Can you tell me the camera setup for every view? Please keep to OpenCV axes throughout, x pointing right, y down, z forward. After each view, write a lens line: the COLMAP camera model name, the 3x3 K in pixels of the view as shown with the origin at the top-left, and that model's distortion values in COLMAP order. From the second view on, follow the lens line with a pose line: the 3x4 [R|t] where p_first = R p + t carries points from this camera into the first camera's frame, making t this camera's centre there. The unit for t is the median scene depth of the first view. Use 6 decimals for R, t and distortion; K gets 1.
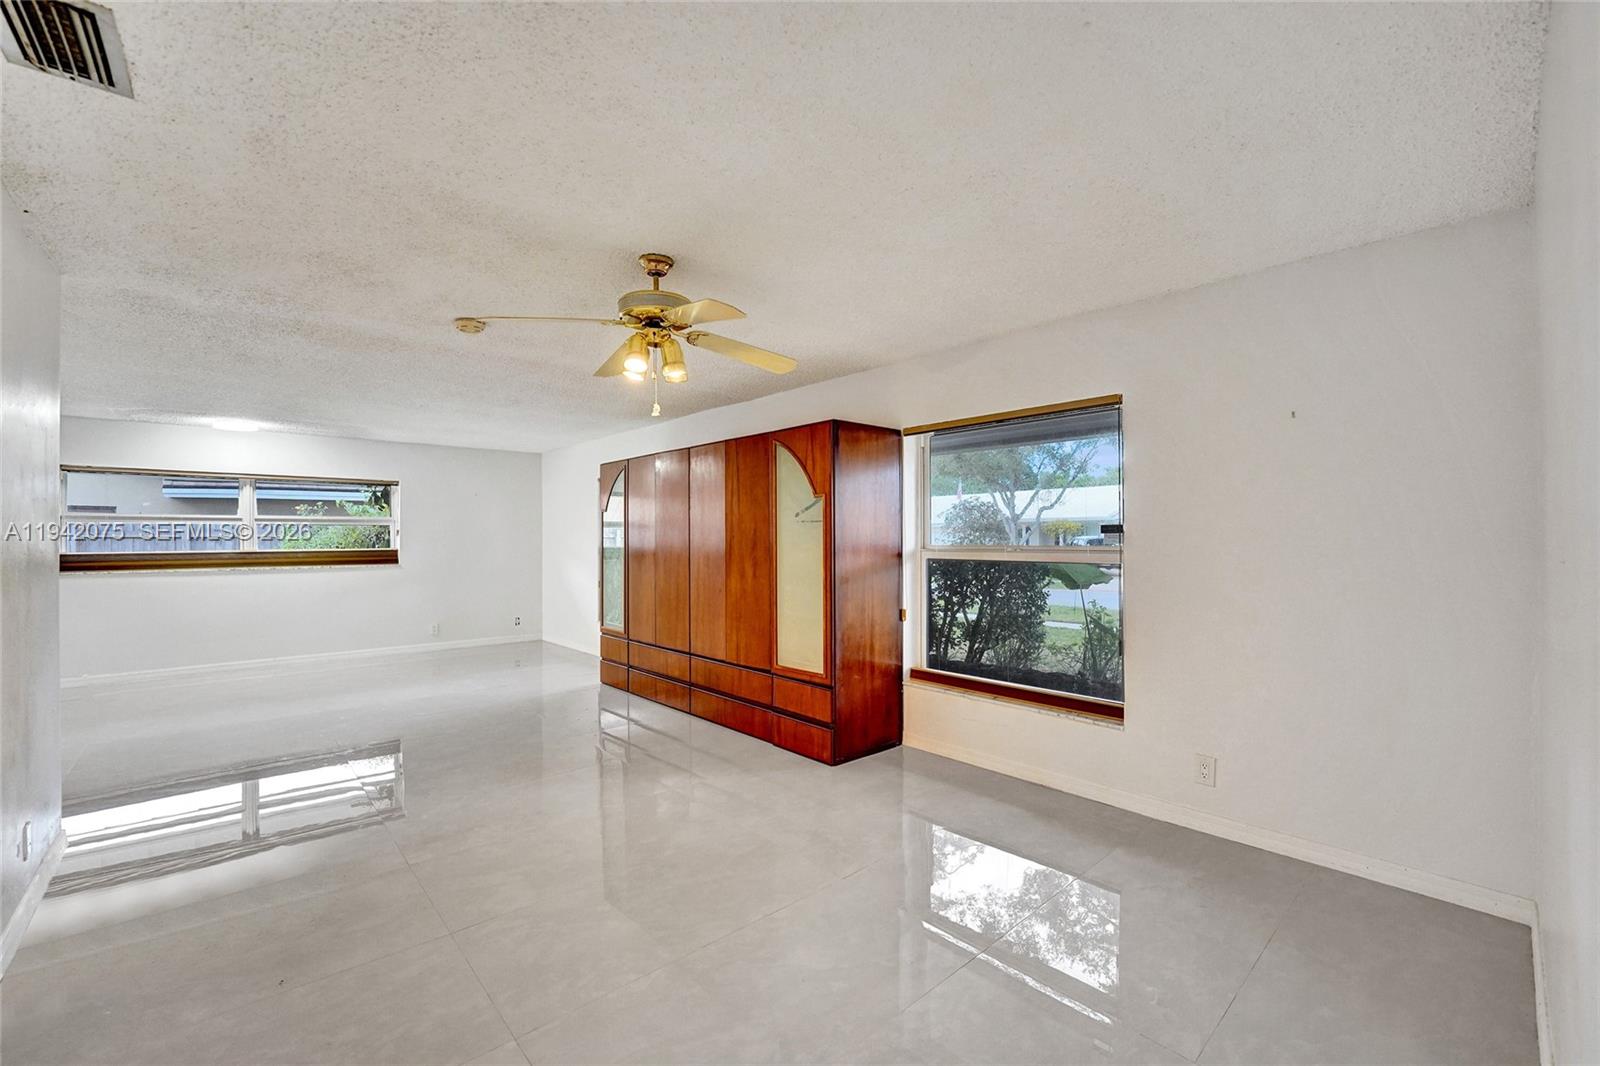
lens RADIAL K [[657.0, 0, 798.7], [0, 657.0, 536.6], [0, 0, 1]] dist [-0.029395, 0.004090]
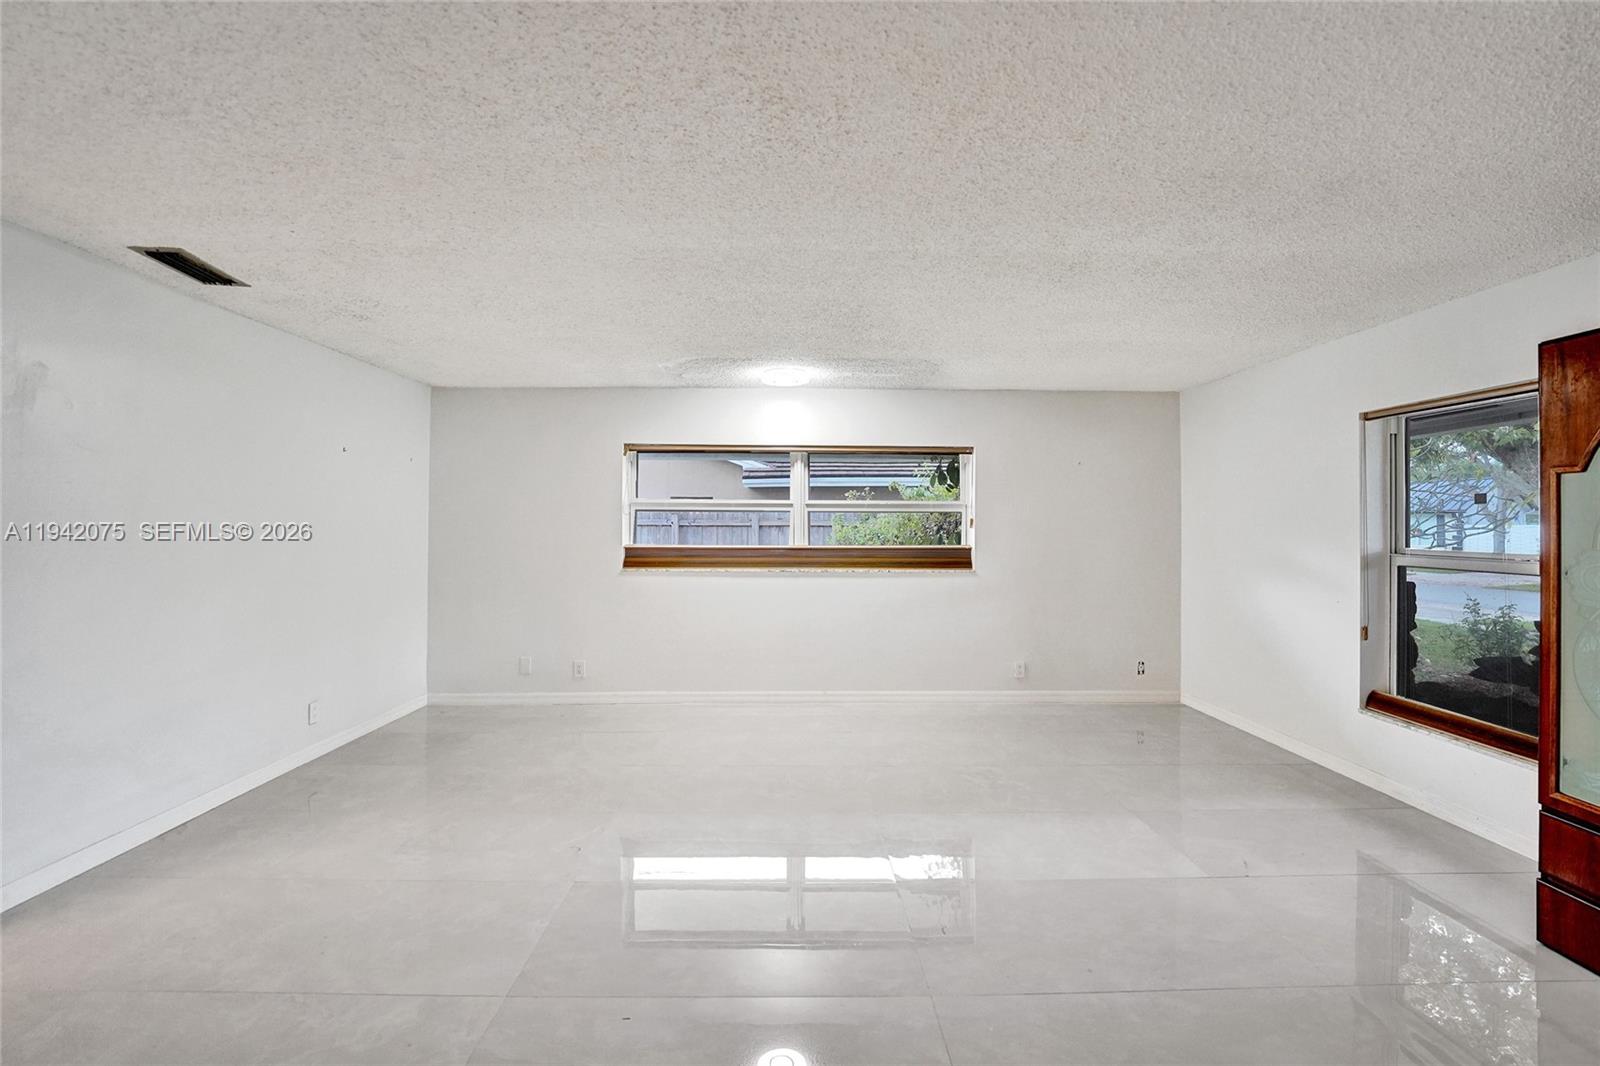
lens RADIAL K [[657.0, 0, 802.0], [0, 657.0, 521.5], [0, 0, 1]] dist [-0.029395, 0.004090]
pose [[0.750523, 0.003474, -0.660835, -0.305179], [-0.006378, 0.999978, -0.001987, -0.005305], [0.660814, 0.005705, 0.750528, 0.378724]]
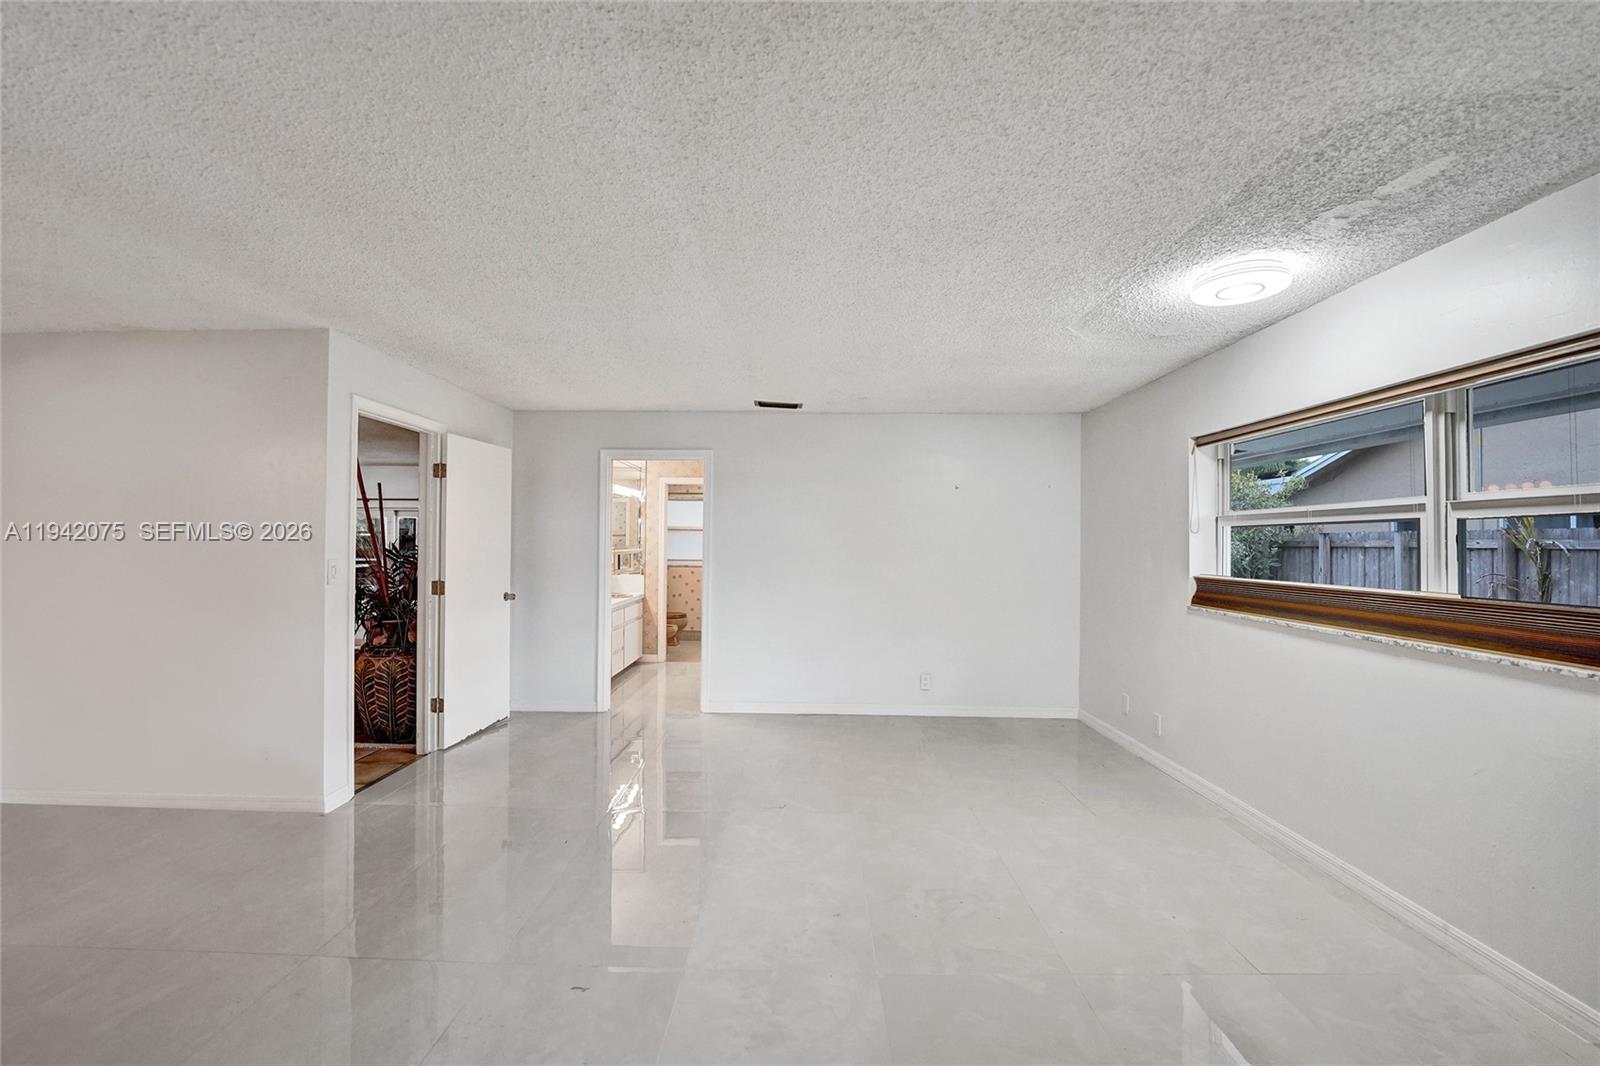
lens RADIAL K [[657.0, 0, 798.6], [0, 657.0, 536.9], [0, 0, 1]] dist [-0.029395, 0.004090]
pose [[-0.686517, -0.009439, -0.727053, -0.319353], [-0.004927, 0.999953, -0.008330, -0.003921], [0.727097, -0.002137, -0.686531, 0.891207]]
